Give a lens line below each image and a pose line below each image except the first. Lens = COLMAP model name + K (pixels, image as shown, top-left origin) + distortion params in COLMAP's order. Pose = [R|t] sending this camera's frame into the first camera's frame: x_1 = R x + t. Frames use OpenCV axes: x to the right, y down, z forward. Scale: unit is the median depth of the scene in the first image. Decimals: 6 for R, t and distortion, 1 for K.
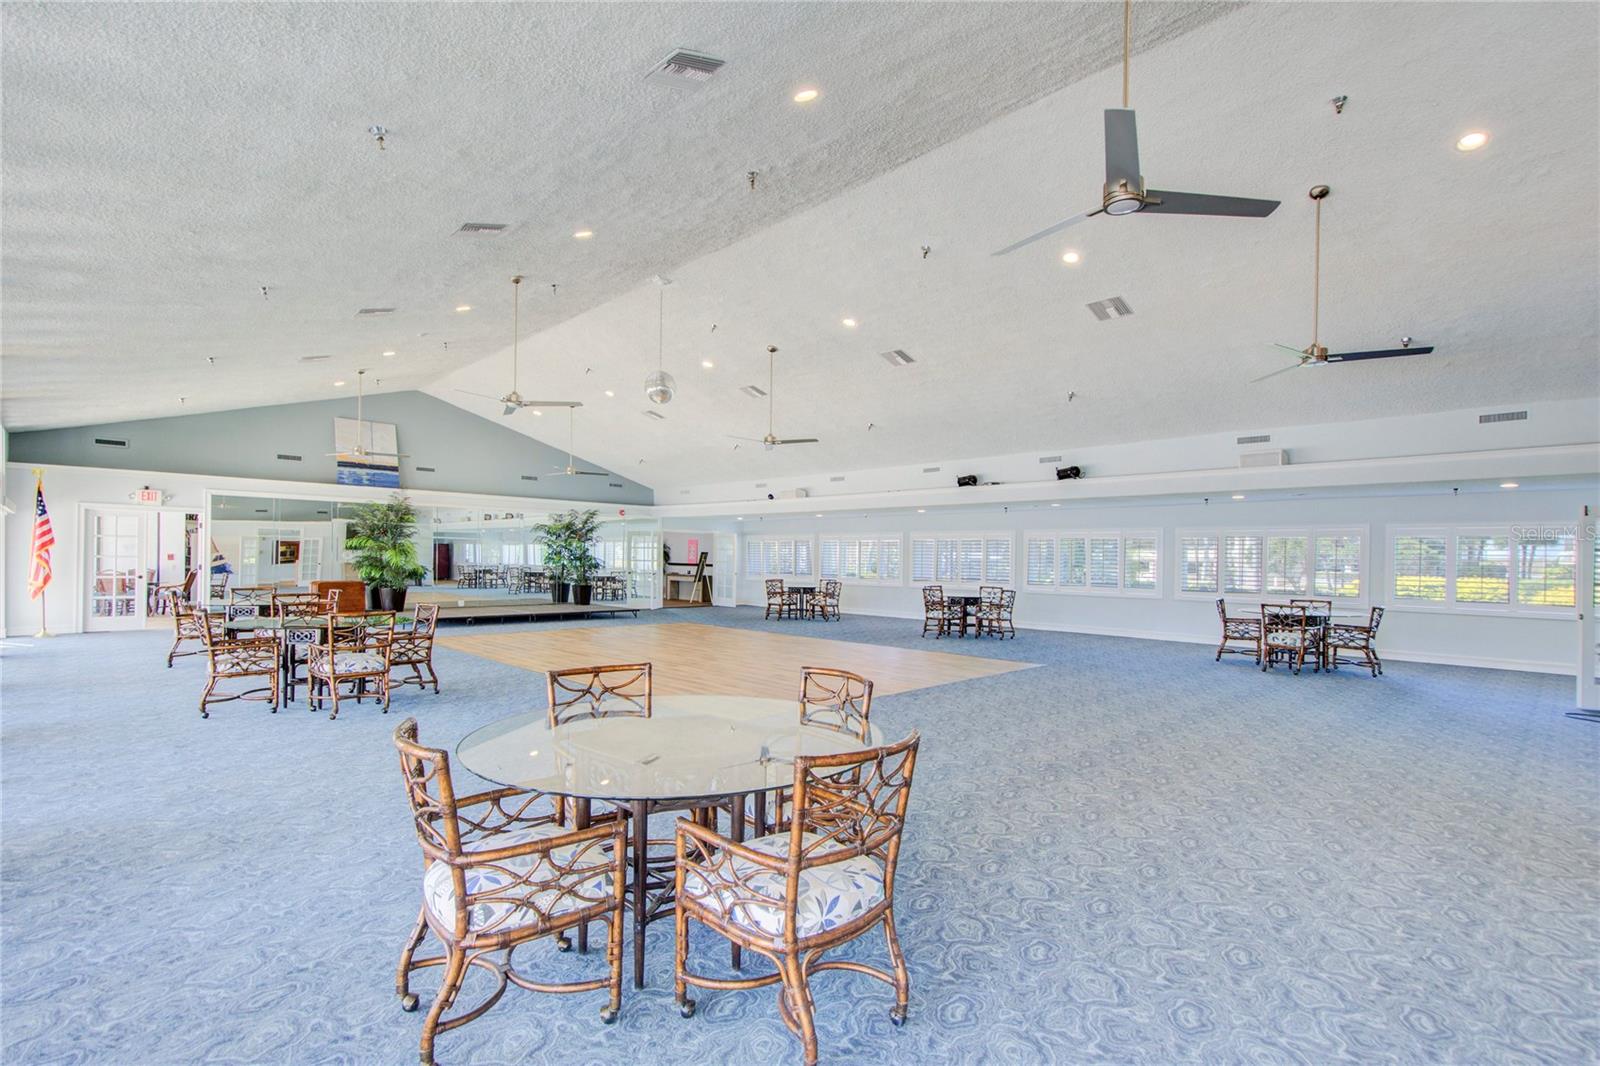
lens RADIAL K [[732.2, 0, 802.5], [0, 732.2, 564.9], [0, 0, 1]] dist [0.002431, 0.000853]
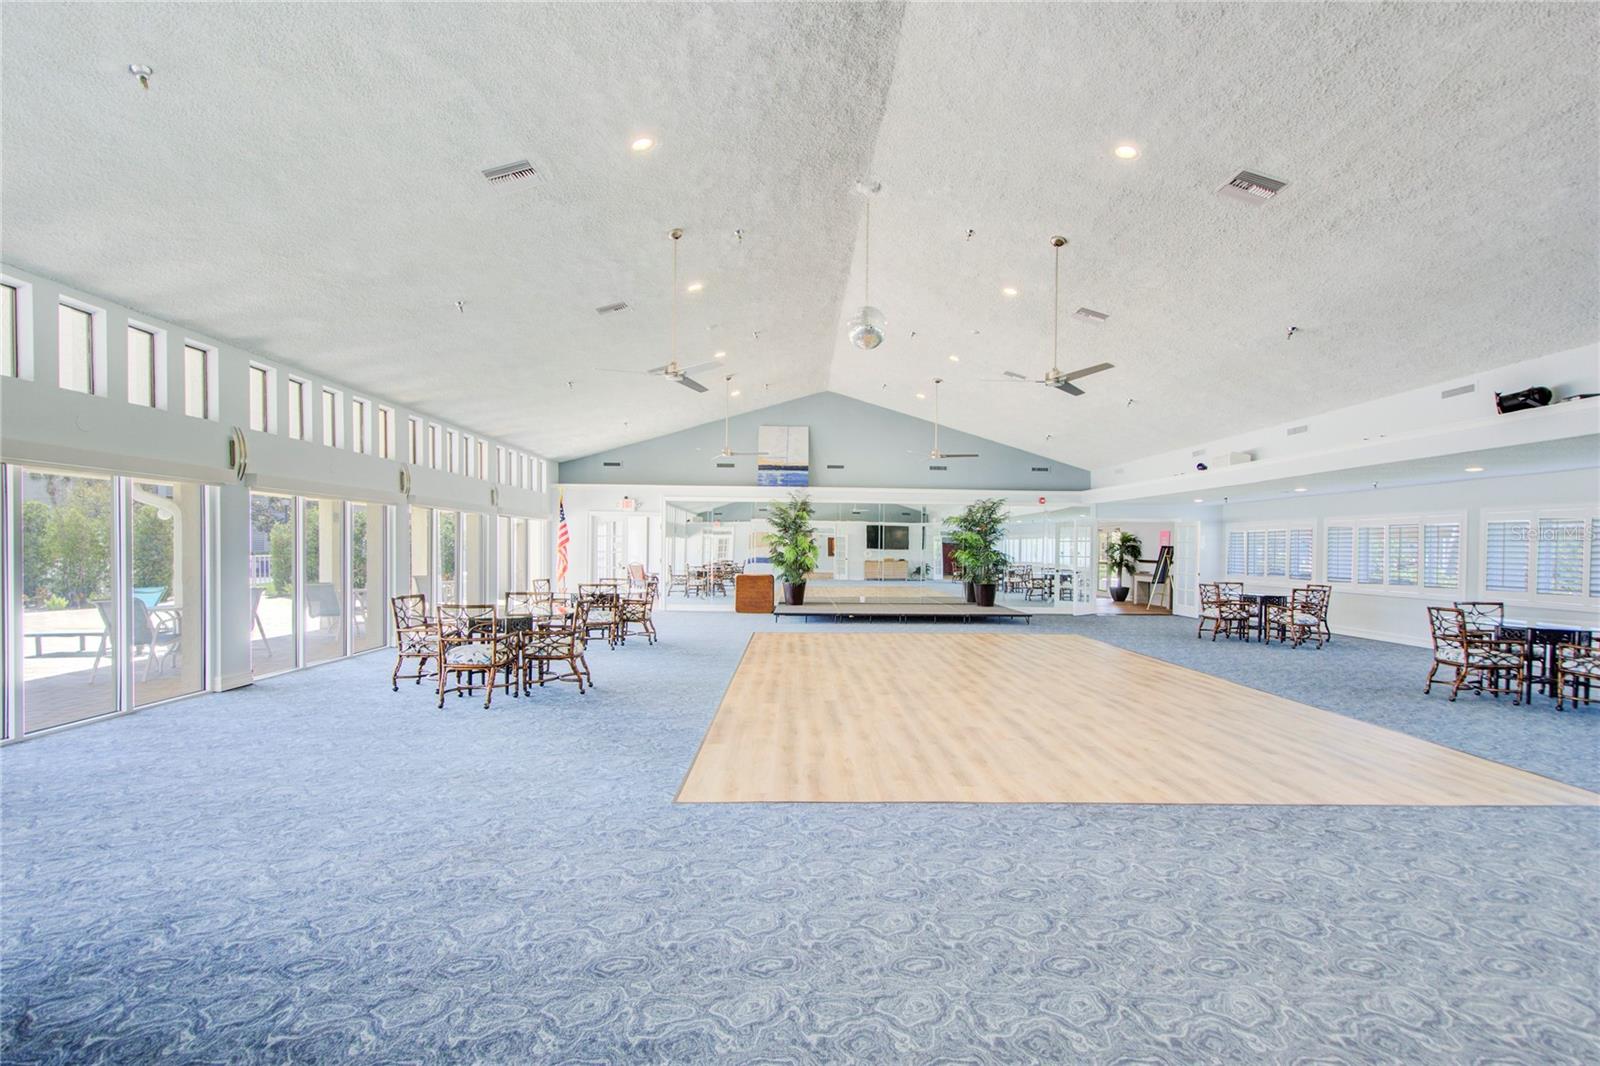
lens RADIAL K [[732.2, 0, 802.5], [0, 732.2, 564.9], [0, 0, 1]] dist [0.002431, 0.000853]
pose [[0.739410, 0.010692, -0.673170, 0.158658], [-0.007751, 0.999943, 0.007368, 0.000186], [0.673210, -0.000231, 0.739451, 0.224222]]
